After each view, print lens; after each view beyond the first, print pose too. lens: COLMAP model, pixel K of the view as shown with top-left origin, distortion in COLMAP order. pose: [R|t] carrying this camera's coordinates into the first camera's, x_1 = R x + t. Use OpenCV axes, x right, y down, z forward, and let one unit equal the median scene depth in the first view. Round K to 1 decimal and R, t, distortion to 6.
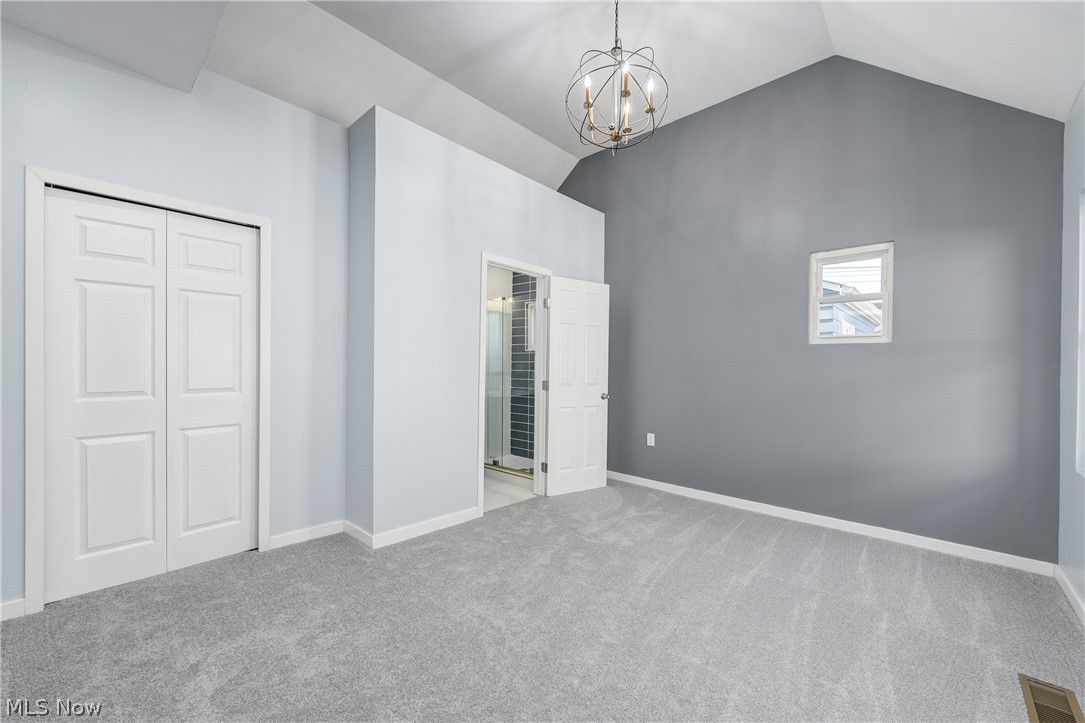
lens RADIAL K [[439.1, 0, 538.7], [0, 439.1, 368.2], [0, 0, 1]] dist [0.000146, -0.000150]
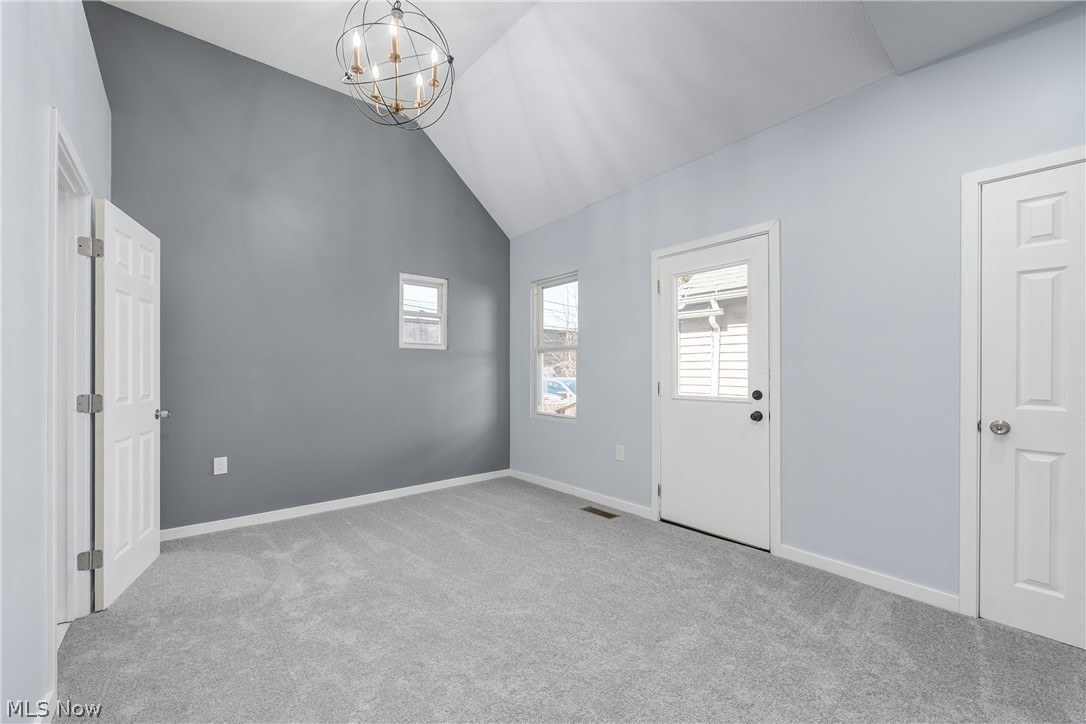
lens RADIAL K [[439.5, 0, 539.2], [0, 439.5, 368.7], [0, 0, 1]] dist [0.000146, -0.000150]
pose [[0.113028, -0.007151, 0.993566, -0.508316], [0.008988, 0.999941, 0.006174, -0.001482], [-0.993551, 0.008232, 0.113086, 0.460107]]
